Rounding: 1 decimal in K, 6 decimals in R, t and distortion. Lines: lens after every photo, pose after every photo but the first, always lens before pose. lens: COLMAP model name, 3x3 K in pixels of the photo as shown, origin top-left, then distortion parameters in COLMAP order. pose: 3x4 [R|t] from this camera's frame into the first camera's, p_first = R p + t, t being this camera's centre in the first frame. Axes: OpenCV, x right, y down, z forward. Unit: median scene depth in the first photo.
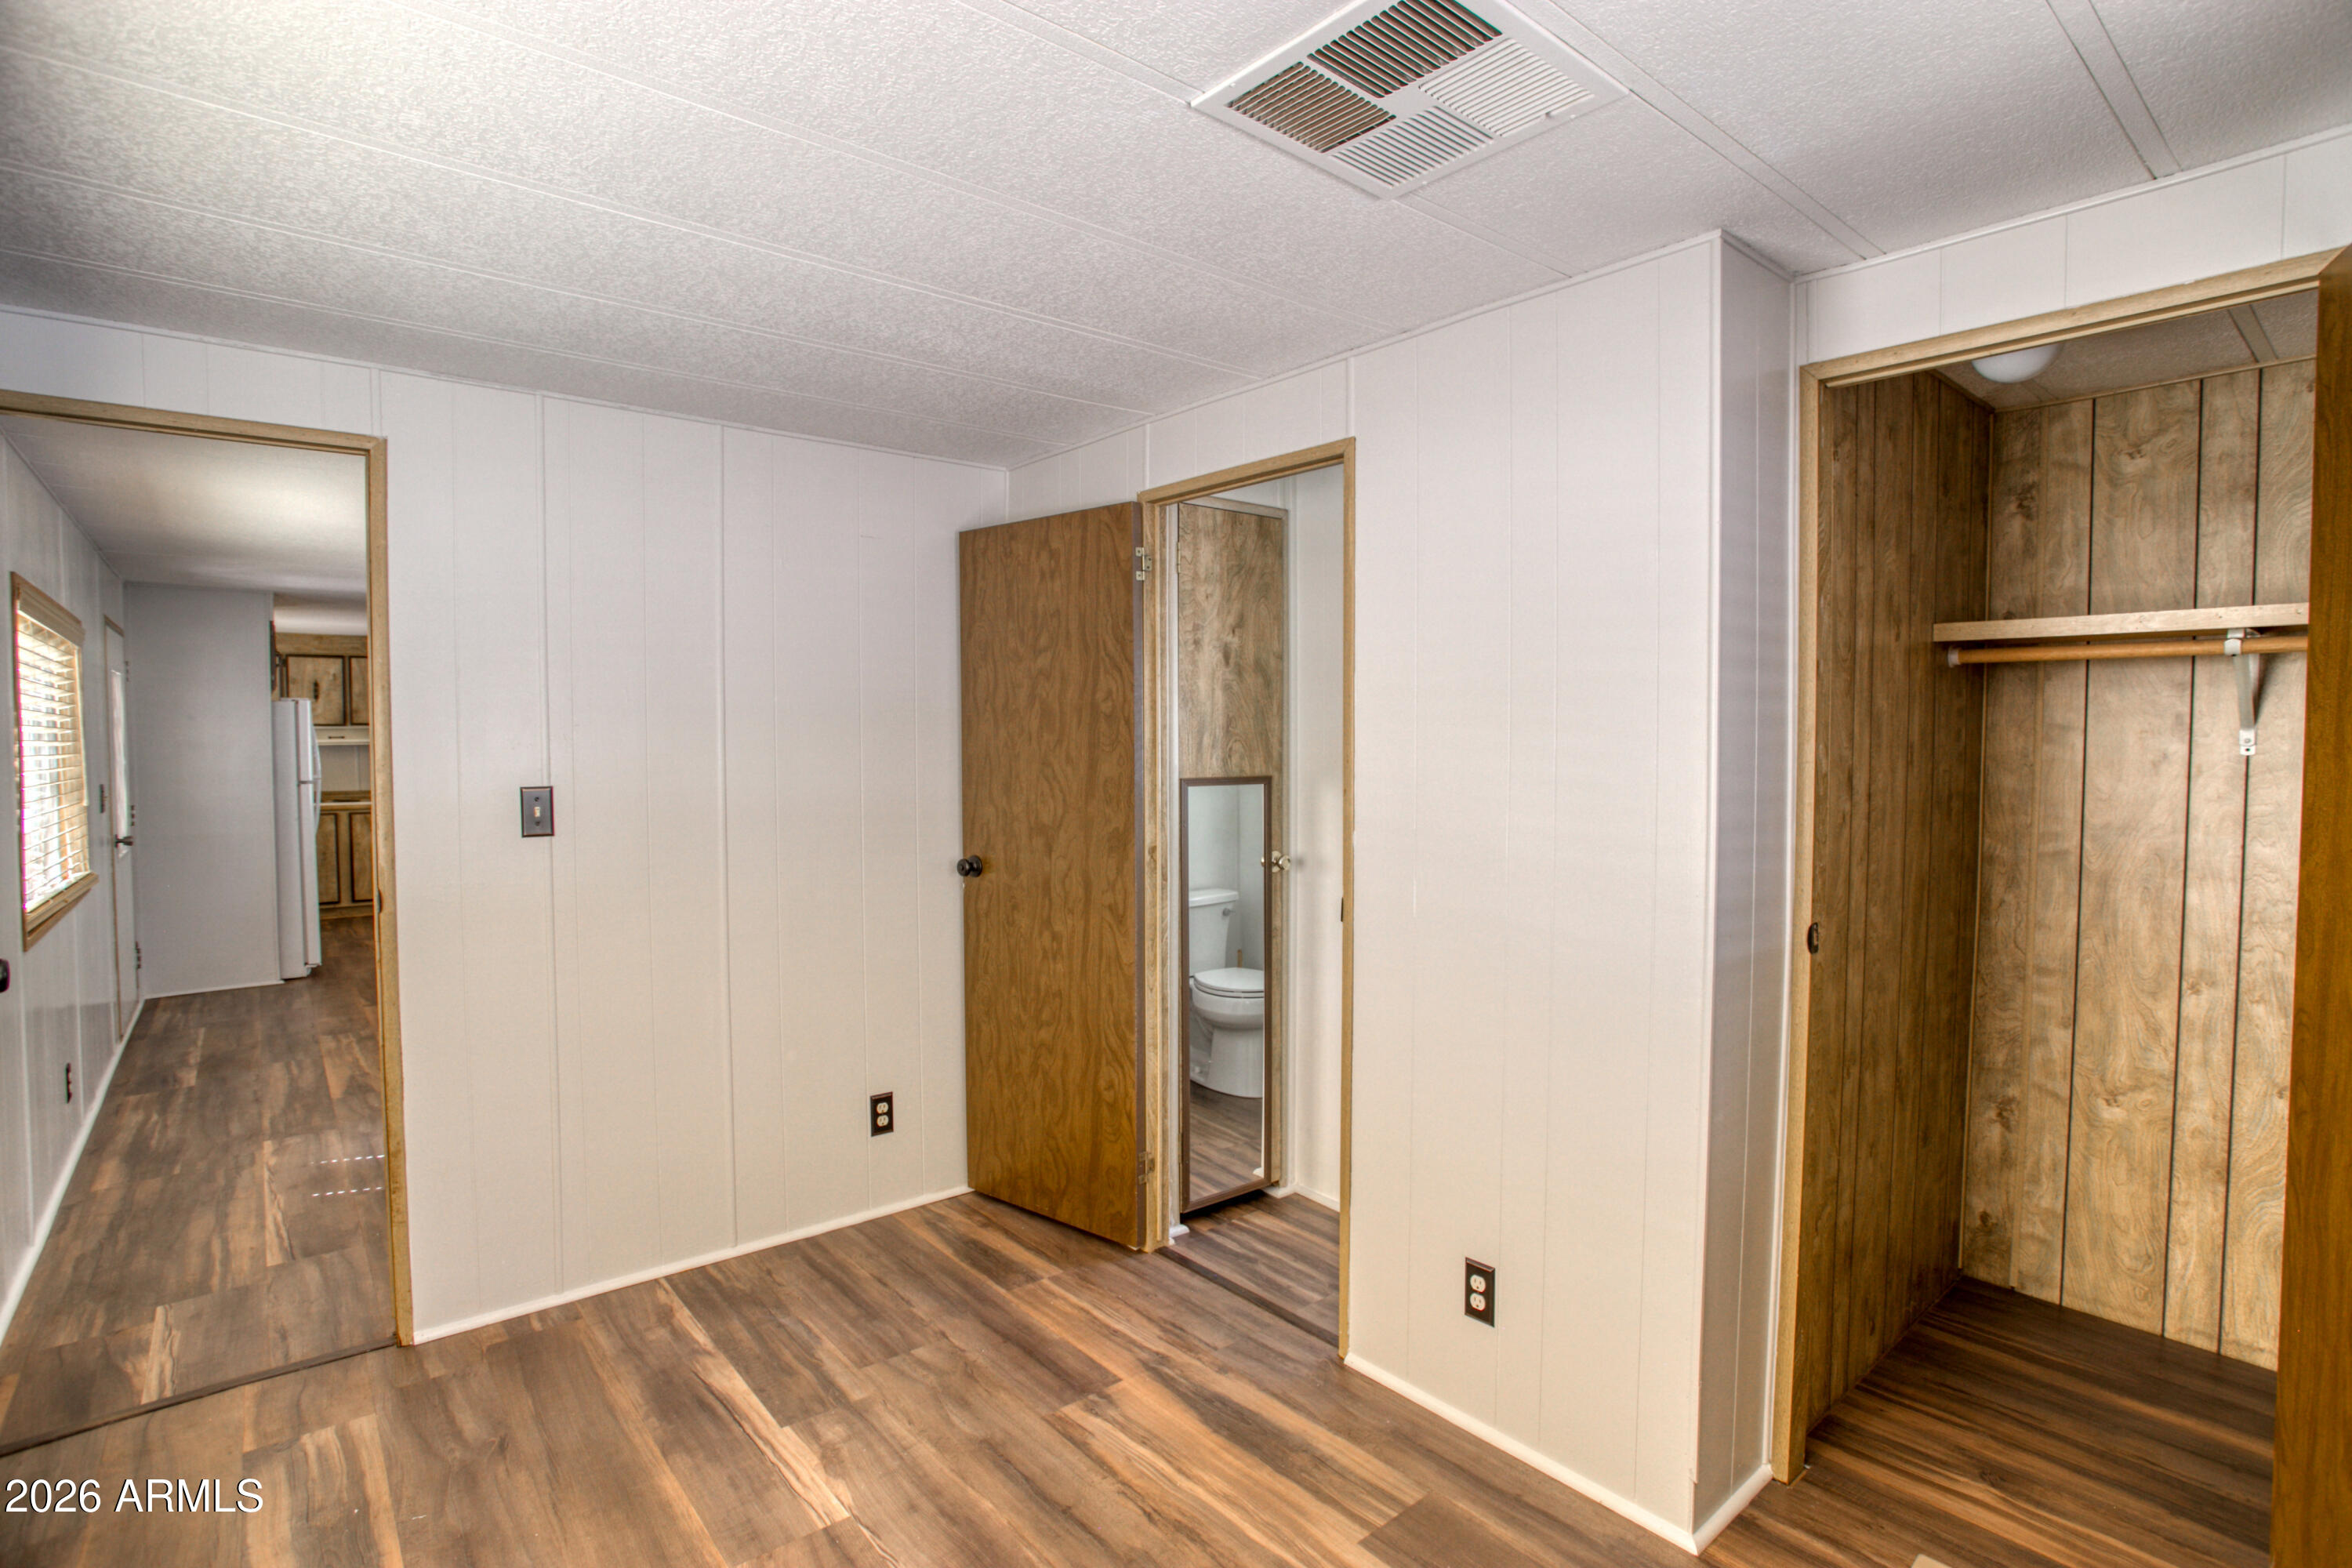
lens RADIAL K [[1142.8, 0, 1176.0], [0, 1142.8, 784.0], [0, 0, 1]] dist [-0.047865, 0.000615]
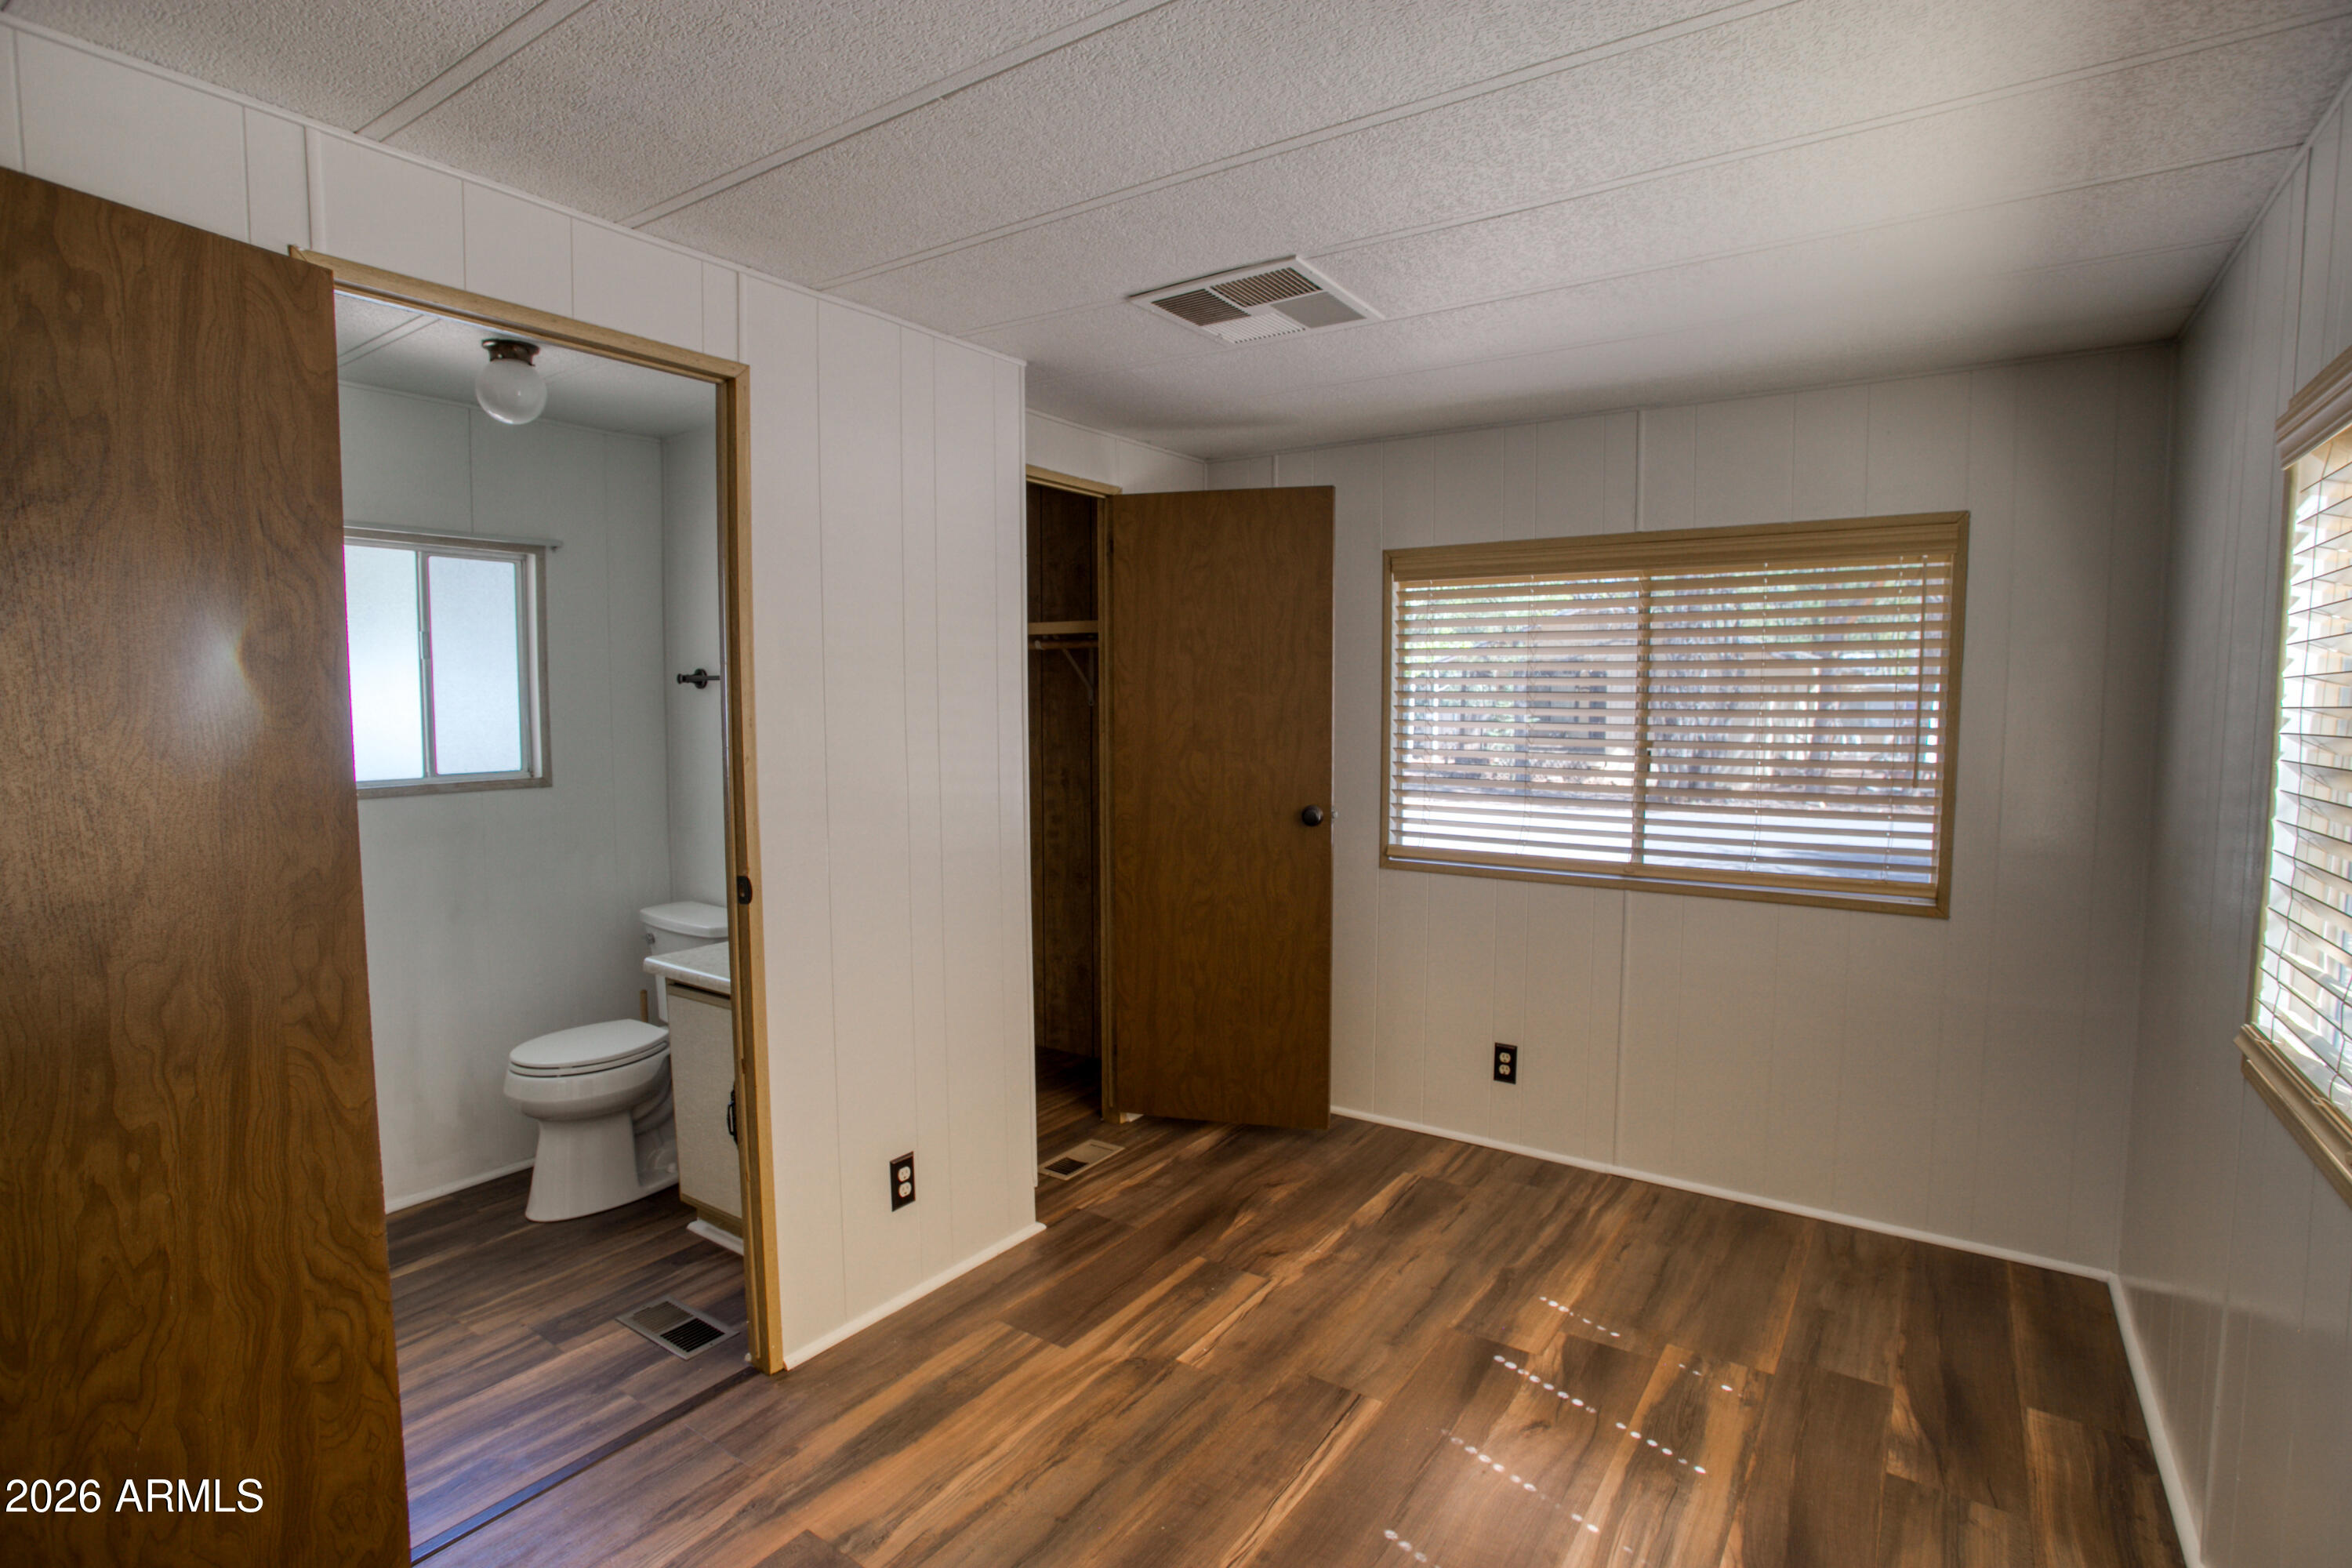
lens RADIAL K [[1142.8, 0, 1176.0], [0, 1142.8, 784.0], [0, 0, 1]] dist [-0.047865, 0.000615]
pose [[-0.266099, -0.067761, 0.961561, -0.792526], [0.043328, 0.995677, 0.082156, -0.032709], [-0.962971, 0.063524, -0.262013, 0.896474]]
